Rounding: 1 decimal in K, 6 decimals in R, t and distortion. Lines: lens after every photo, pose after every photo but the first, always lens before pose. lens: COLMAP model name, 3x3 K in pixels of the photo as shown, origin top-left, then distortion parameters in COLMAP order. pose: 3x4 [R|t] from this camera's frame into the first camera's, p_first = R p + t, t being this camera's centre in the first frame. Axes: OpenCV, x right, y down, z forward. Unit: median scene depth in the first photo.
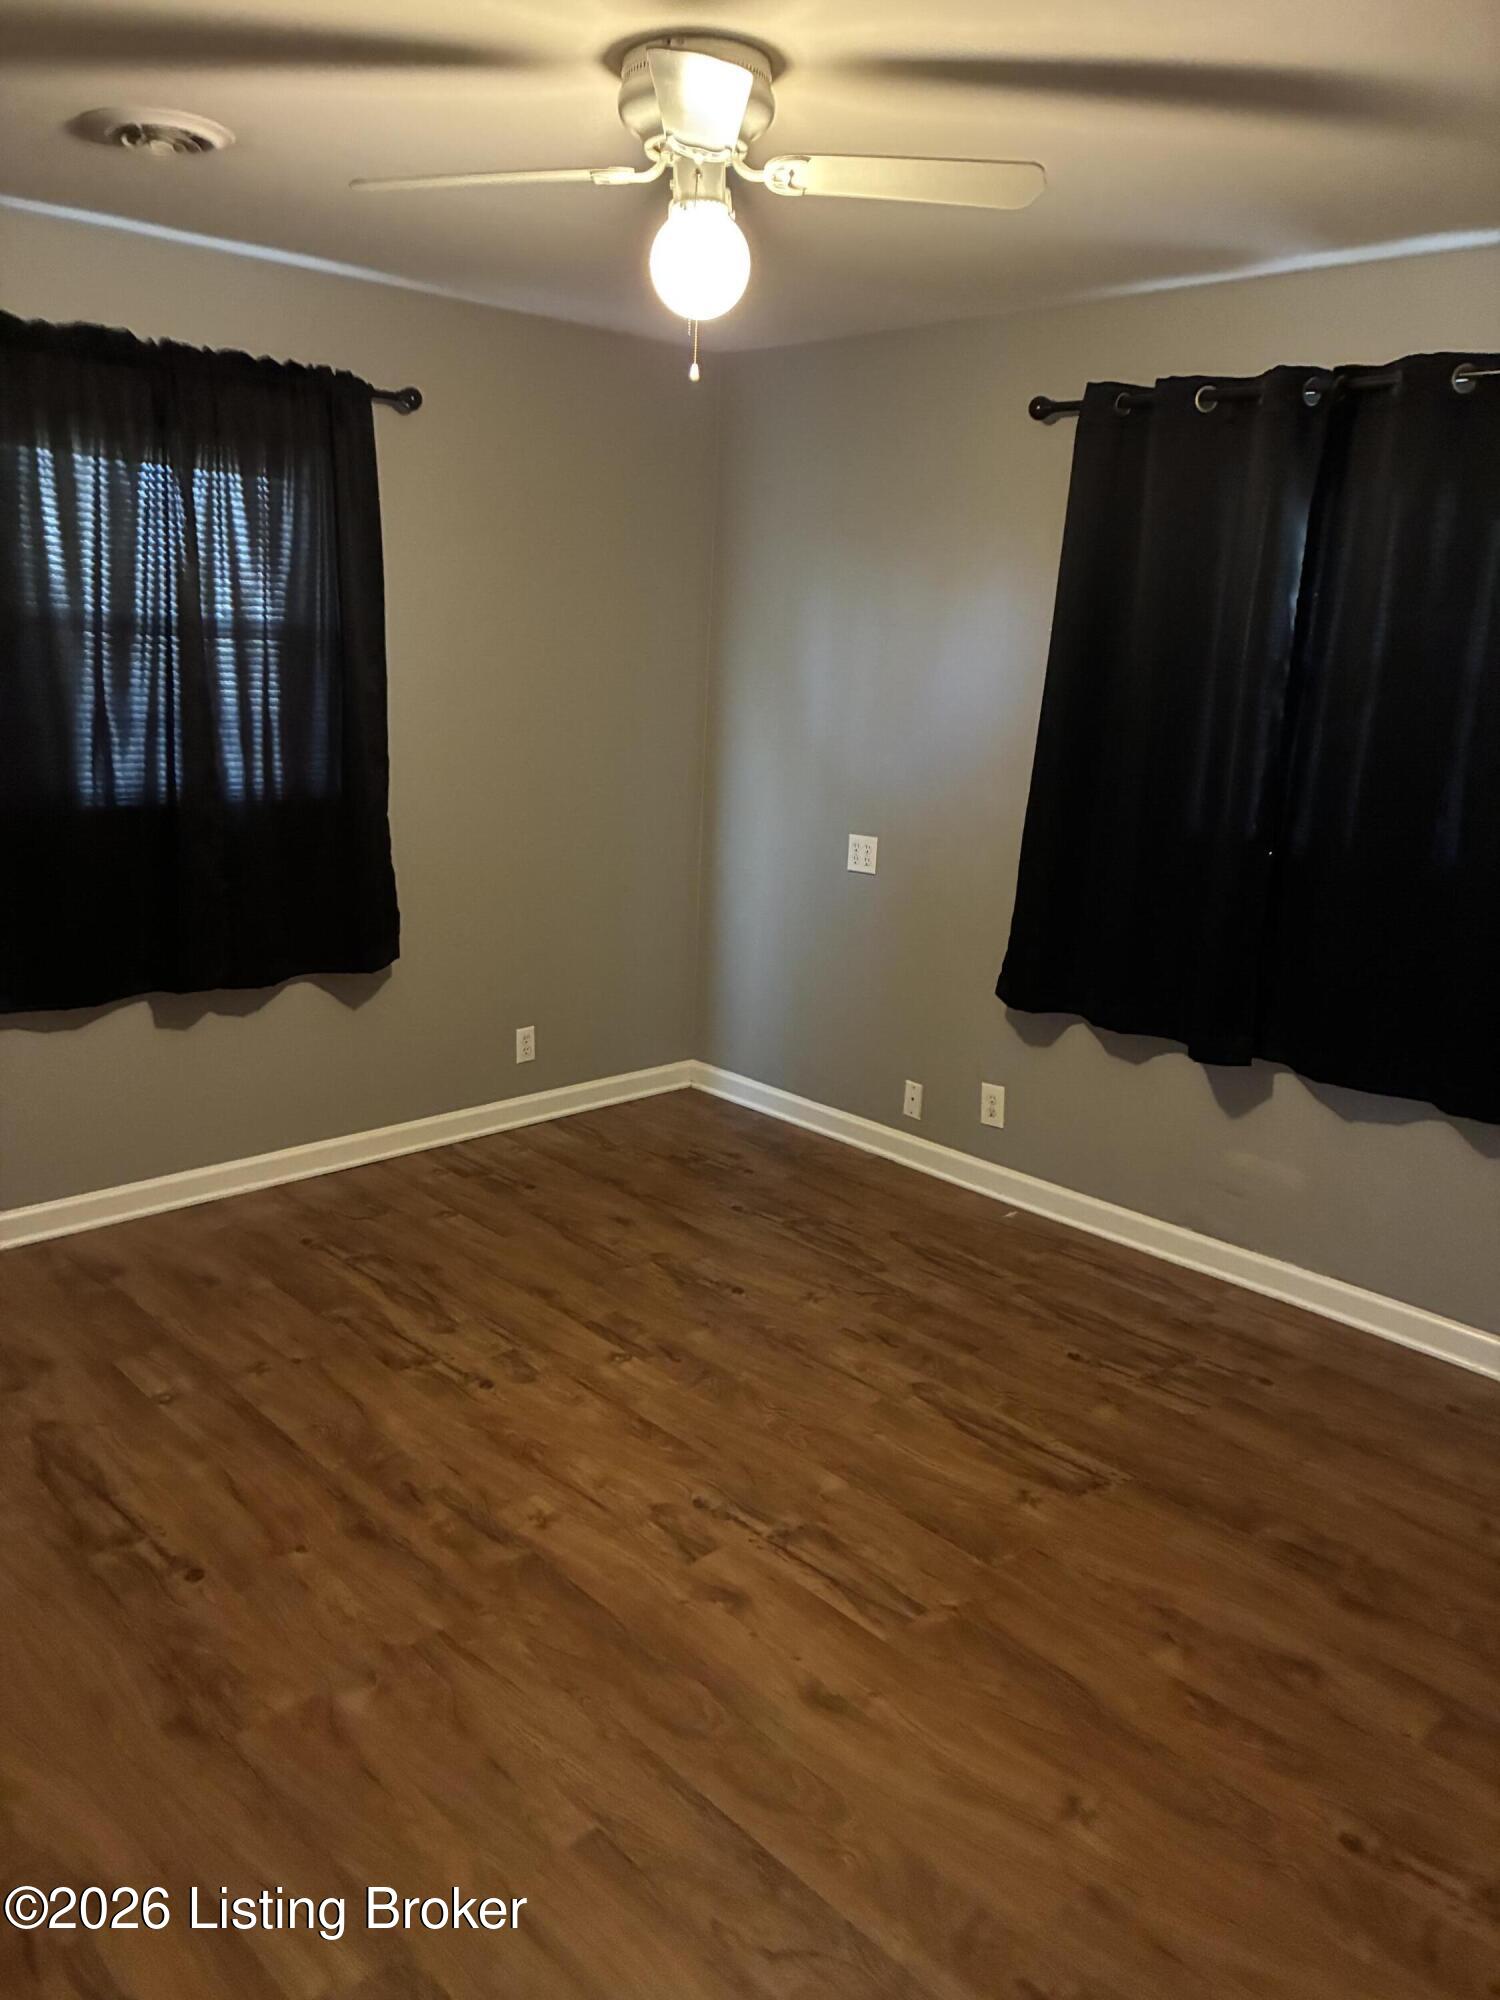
lens RADIAL K [[1533.3, 0, 742.8], [0, 1533.3, 998.5], [0, 0, 1]] dist [0.062768, -0.087374]
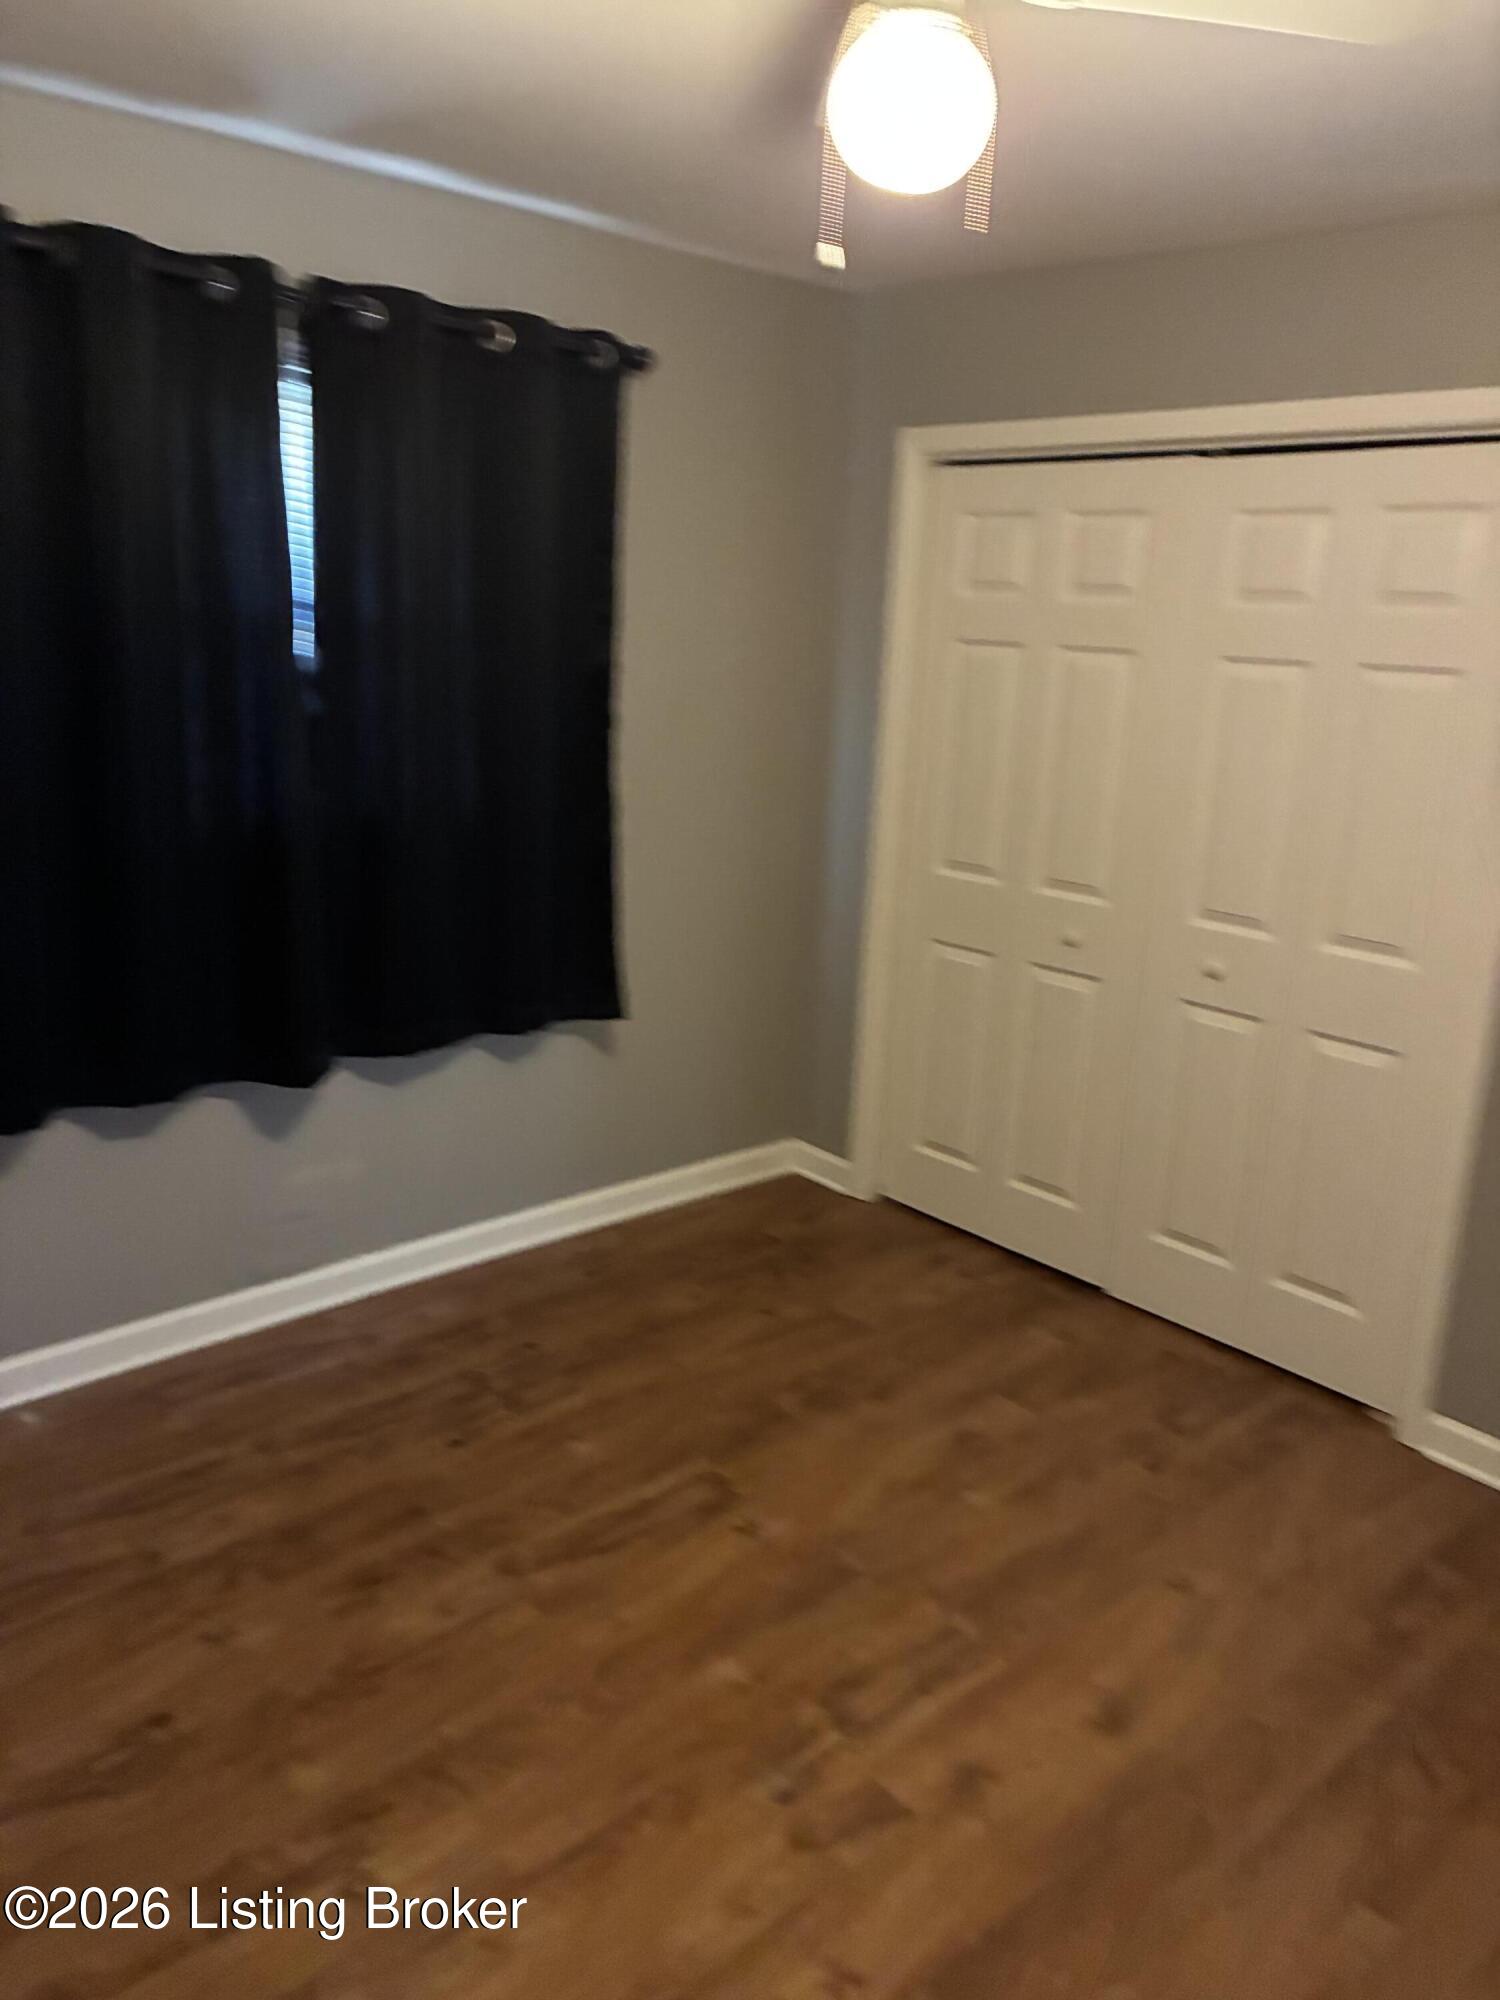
lens RADIAL K [[1501.6, 0, 750.3], [0, 1501.6, 961.3], [0, 0, 1]] dist [0.007957, 0.002295]
pose [[0.016236, -0.269748, 0.962794, -0.588531], [0.192007, 0.945841, 0.261760, -0.237874], [-0.981259, 0.180613, 0.067150, 0.843257]]
